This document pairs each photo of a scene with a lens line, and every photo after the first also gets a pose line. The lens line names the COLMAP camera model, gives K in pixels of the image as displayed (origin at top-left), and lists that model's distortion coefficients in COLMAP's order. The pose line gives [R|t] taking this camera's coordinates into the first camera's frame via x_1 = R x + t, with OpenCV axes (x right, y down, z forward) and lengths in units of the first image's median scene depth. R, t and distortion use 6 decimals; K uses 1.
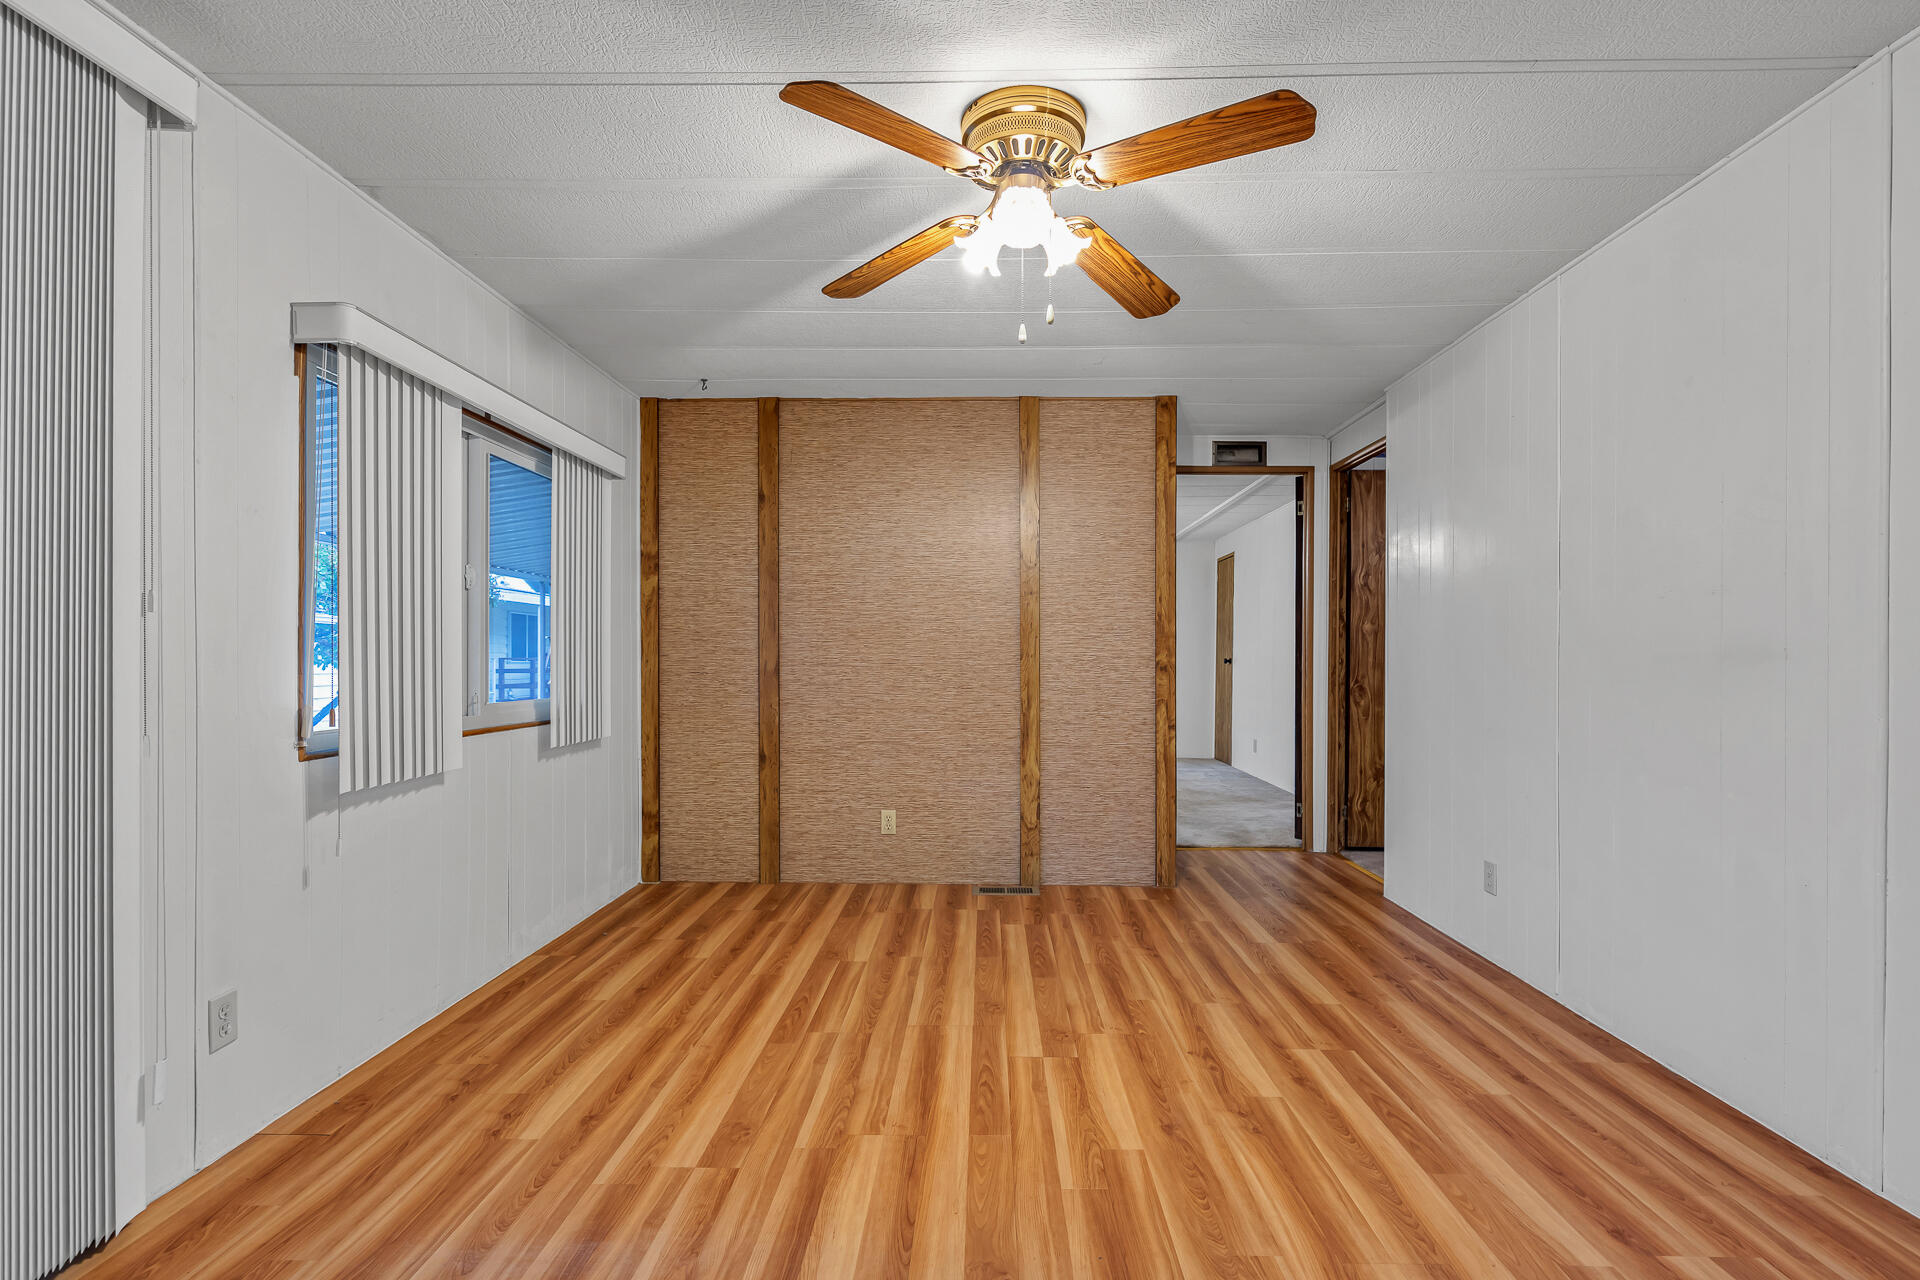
lens RADIAL K [[899.8, 0, 970.8], [0, 899.8, 662.4], [0, 0, 1]] dist [-0.002460, 0.001052]
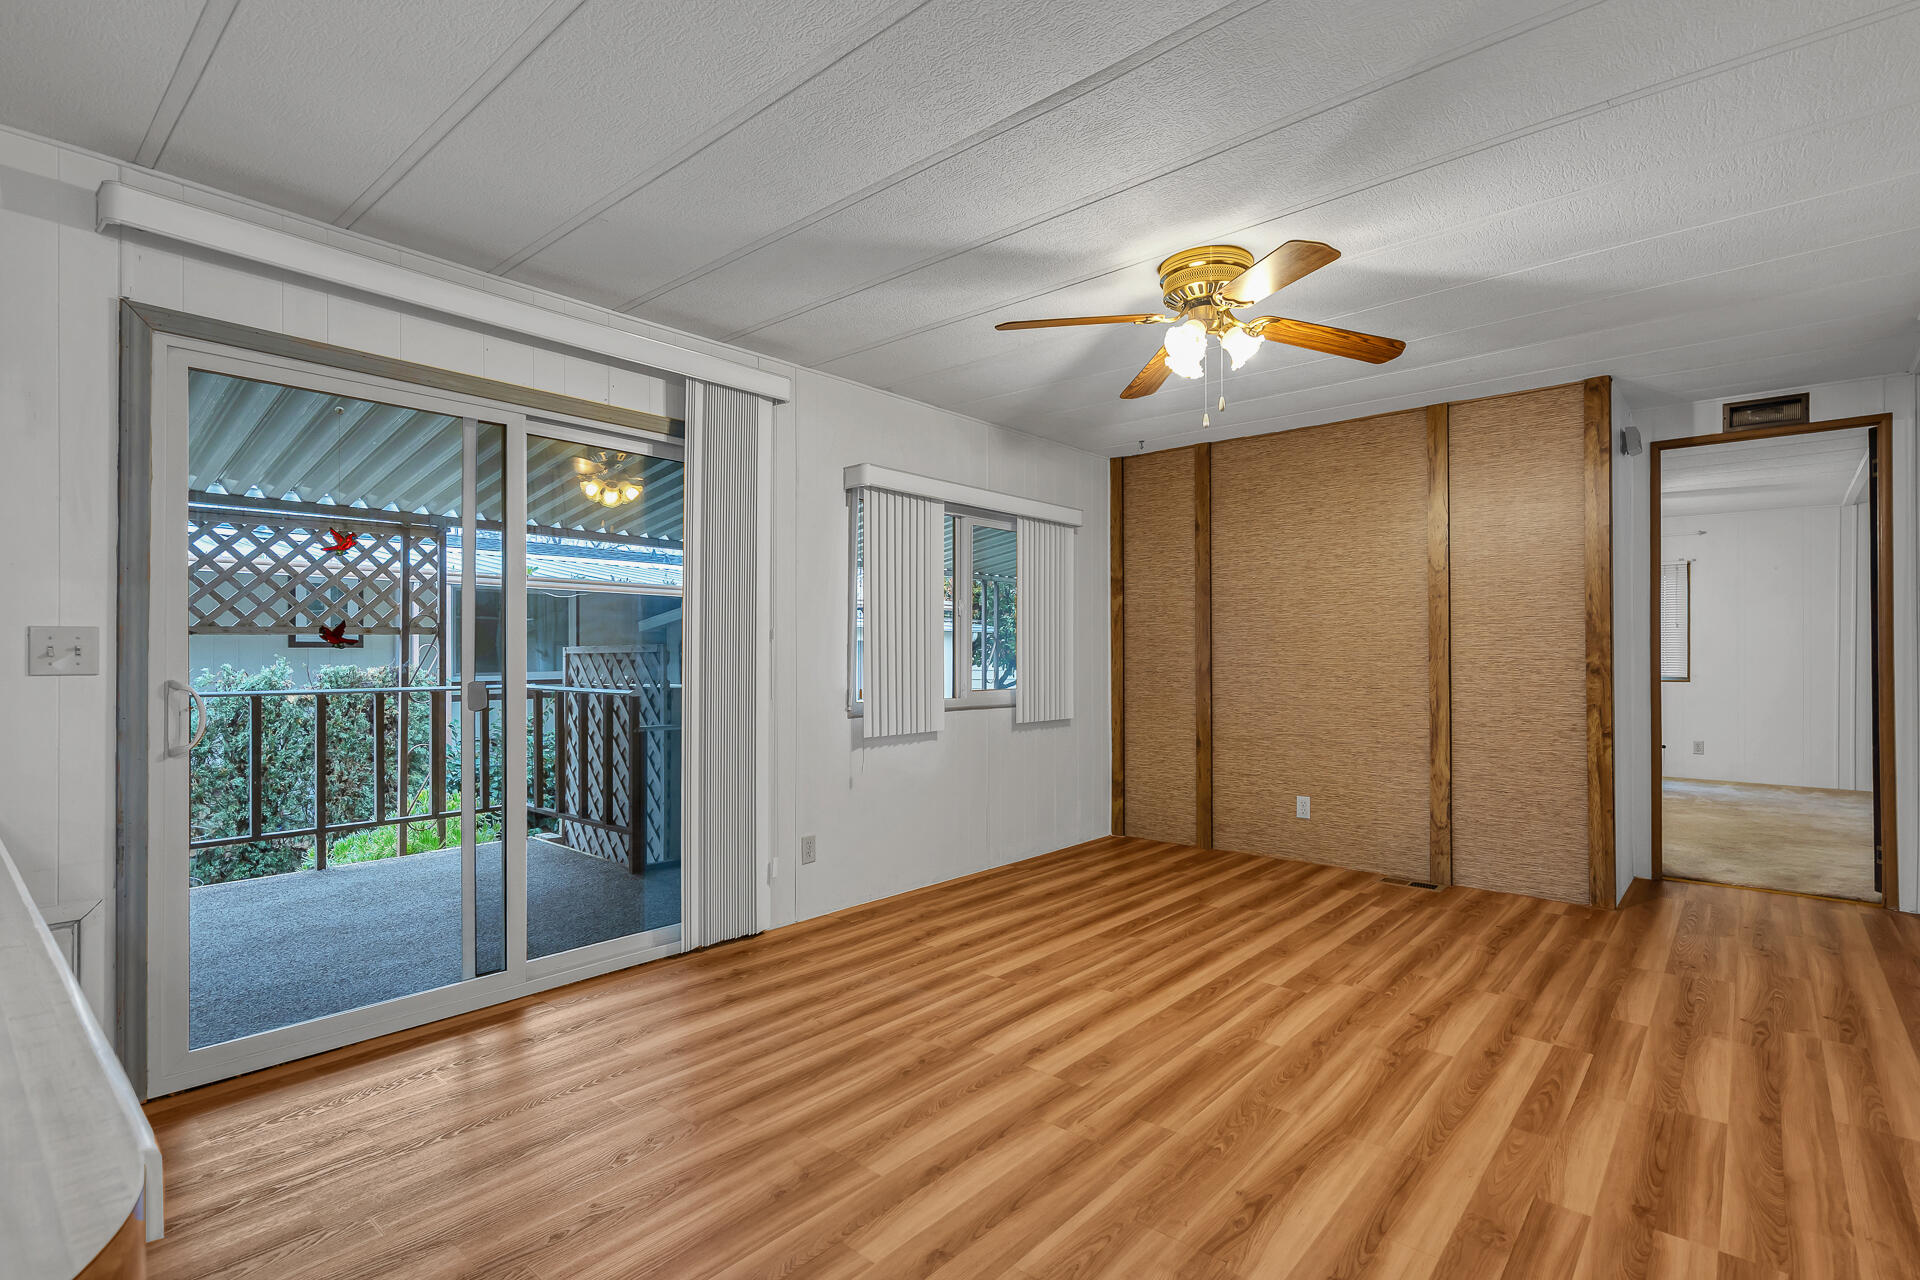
lens RADIAL K [[909.6, 0, 975.9], [0, 909.6, 649.3], [0, 0, 1]] dist [-0.000574, 0.001743]
pose [[0.770639, -0.007771, -0.637225, 0.318386], [-0.001509, 0.999901, -0.014018, -0.001547], [0.637271, 0.011765, 0.770550, -0.128876]]
